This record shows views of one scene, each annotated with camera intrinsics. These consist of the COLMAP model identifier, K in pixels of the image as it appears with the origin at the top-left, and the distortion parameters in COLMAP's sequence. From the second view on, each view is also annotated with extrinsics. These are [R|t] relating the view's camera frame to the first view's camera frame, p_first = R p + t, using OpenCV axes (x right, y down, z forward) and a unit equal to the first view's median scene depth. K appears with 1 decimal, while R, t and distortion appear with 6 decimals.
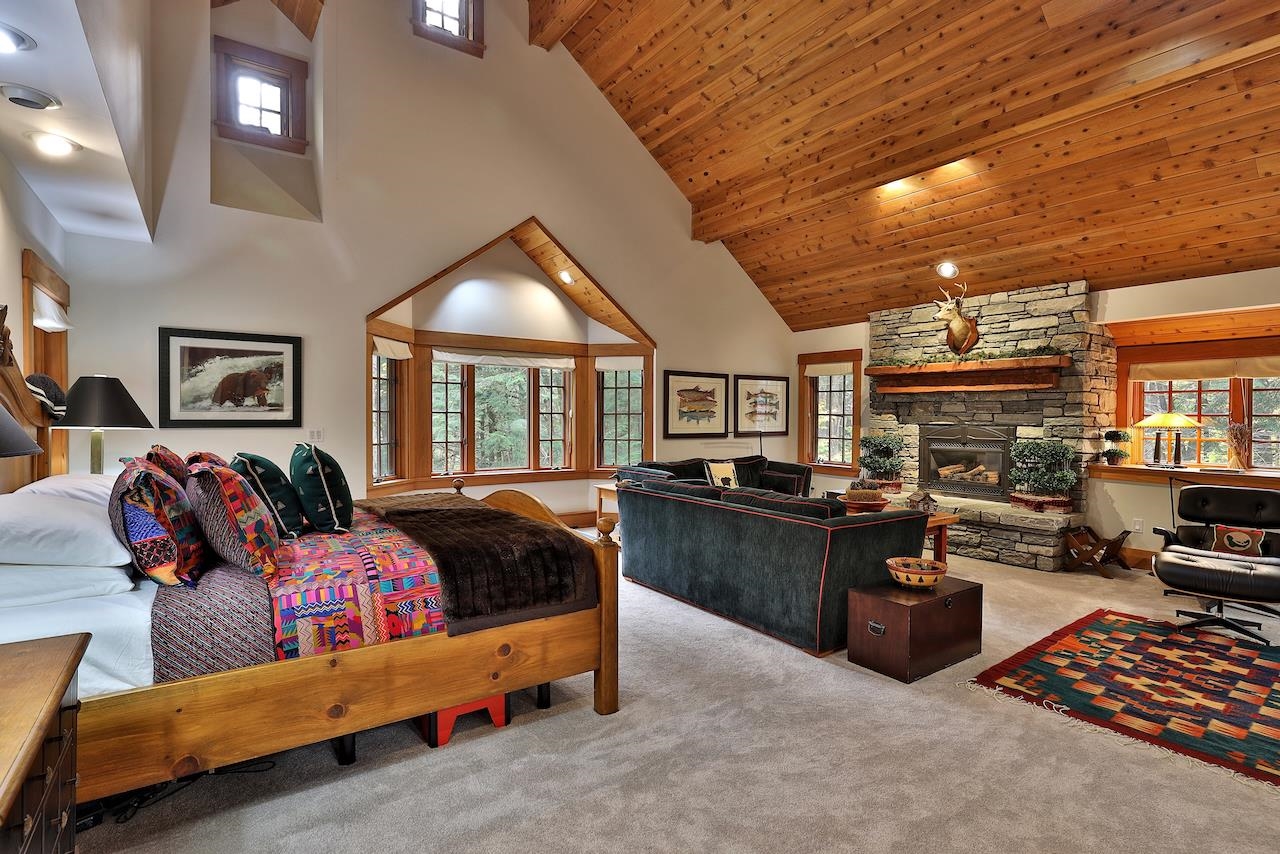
lens RADIAL K [[617.5, 0, 646.0], [0, 617.5, 424.5], [0, 0, 1]] dist [0.002059, 0.000737]
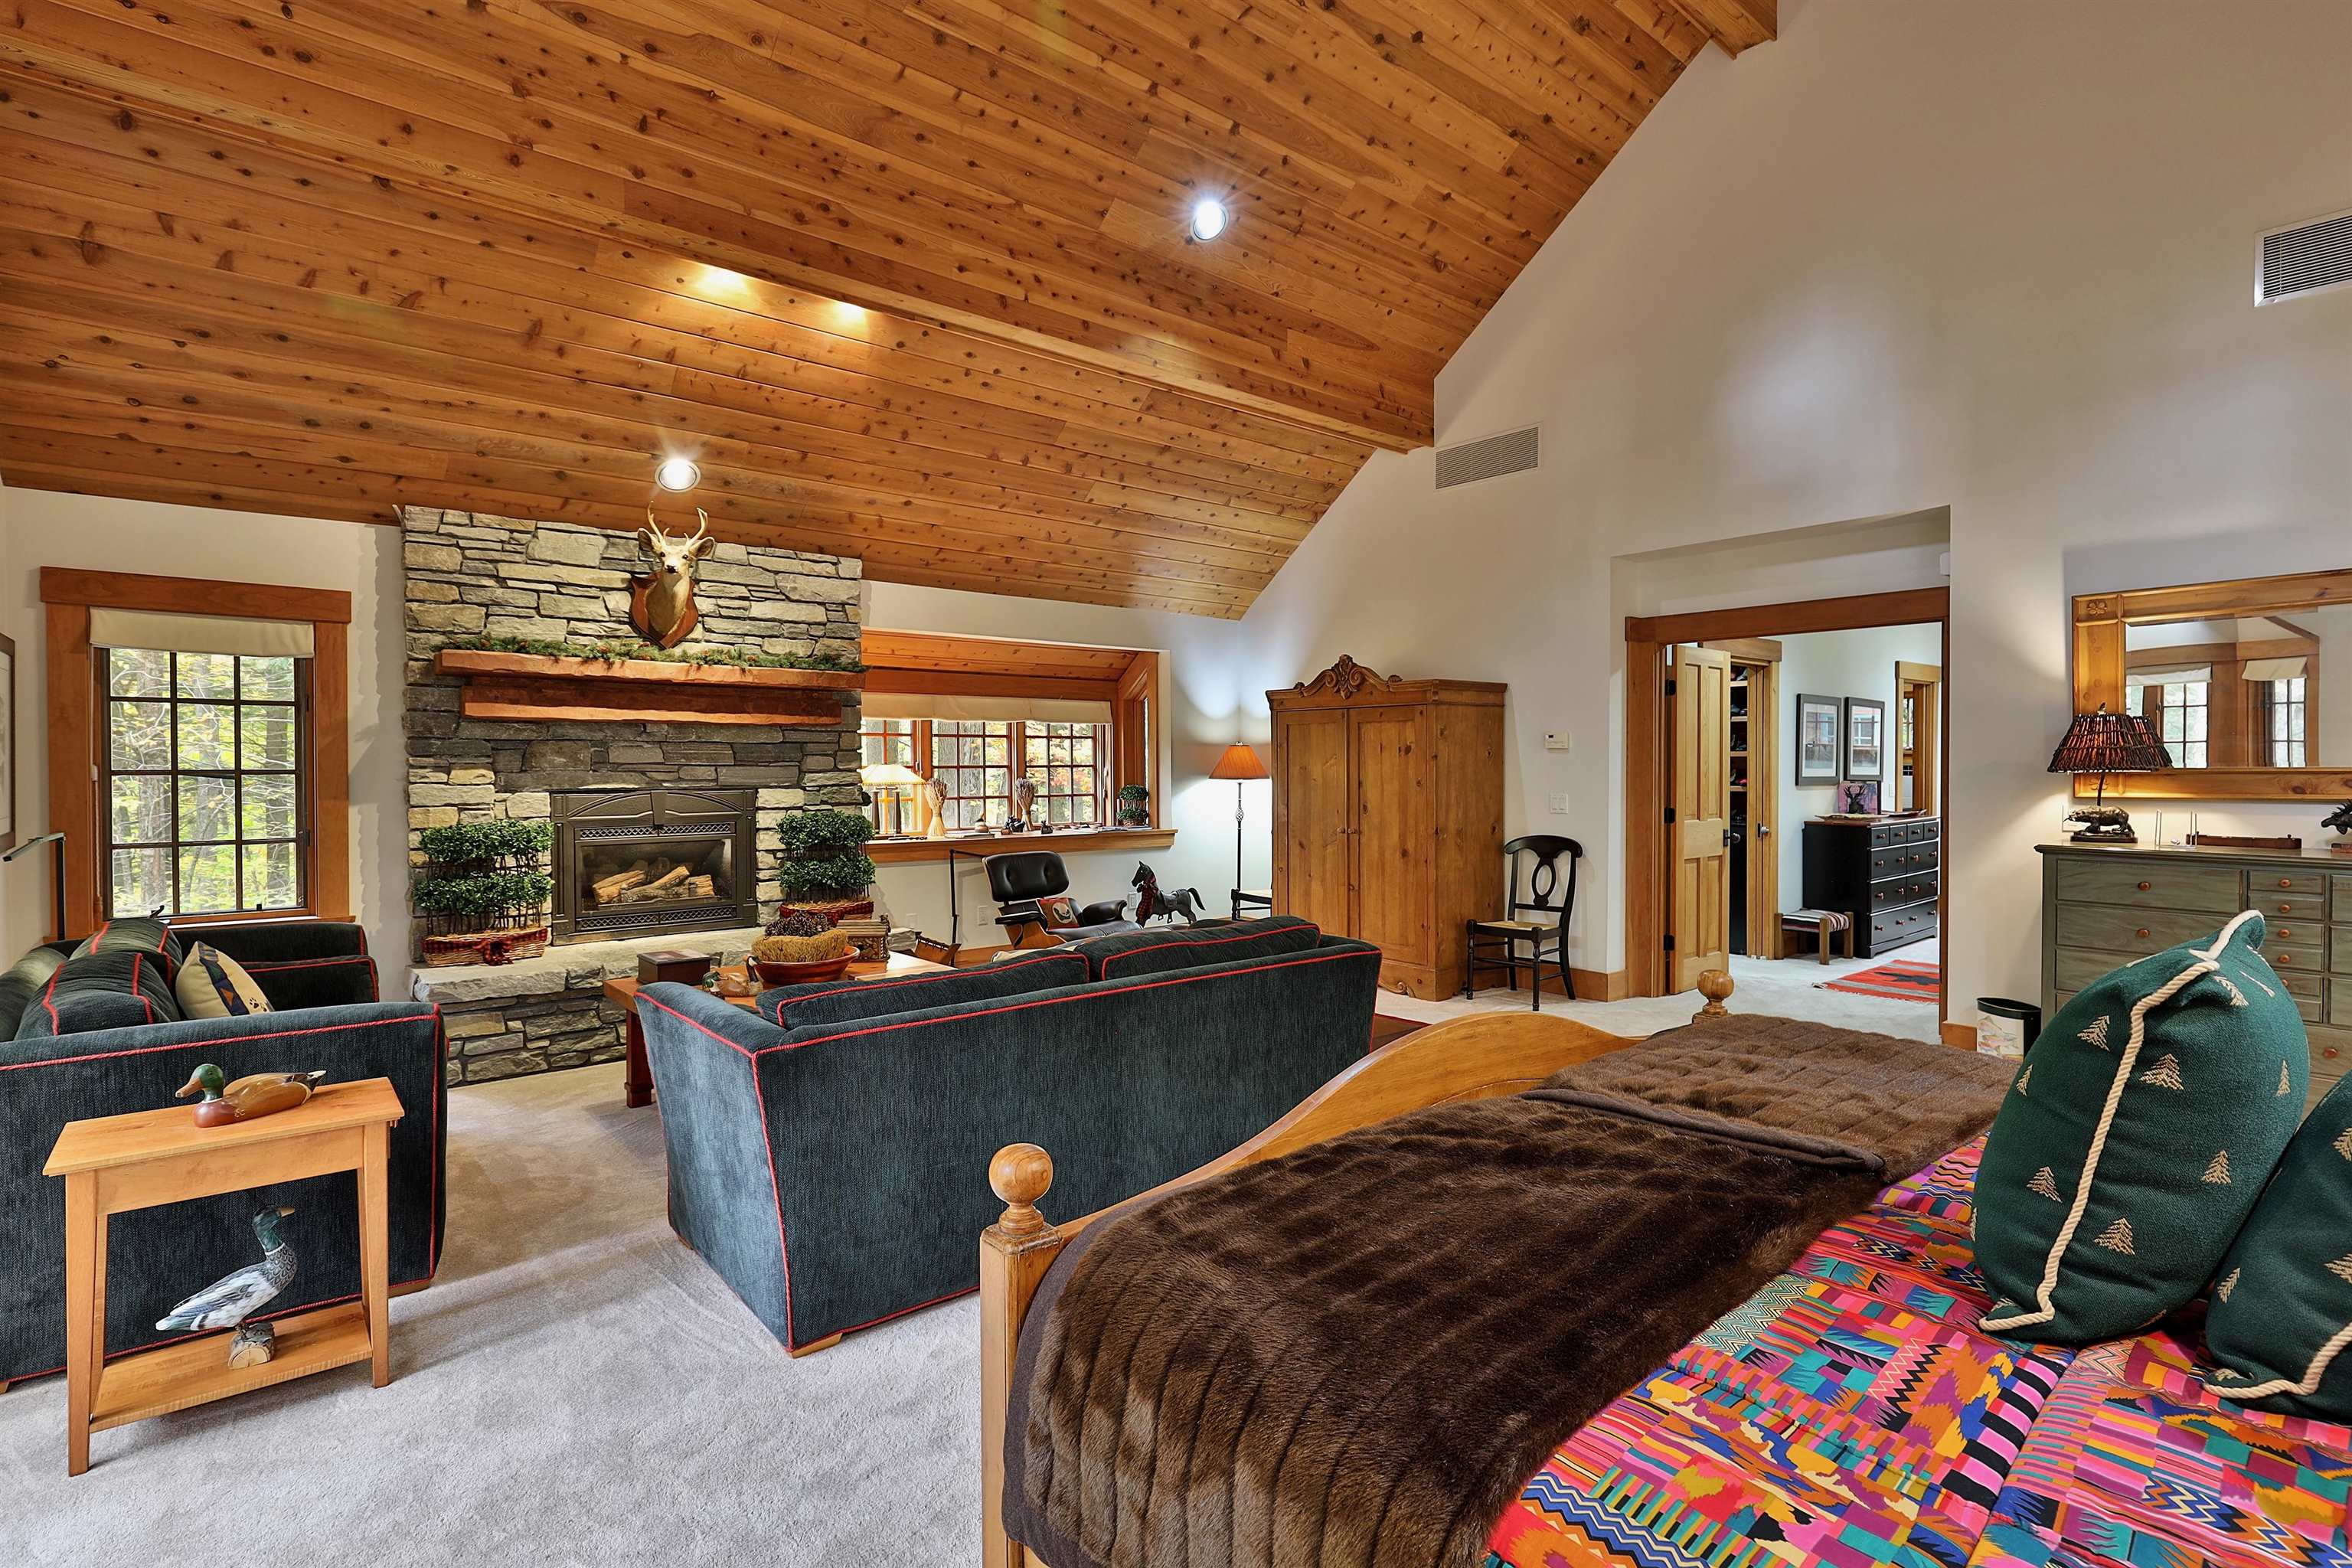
lens RADIAL K [[1134.6, 0, 1184.6], [0, 1134.6, 777.2], [0, 0, 1]] dist [0.002059, 0.000737]
pose [[-0.081744, -0.015165, 0.996538, -0.468623], [0.019578, 0.999667, 0.016819, -0.017557], [-0.996461, 0.020885, -0.081420, 0.707660]]
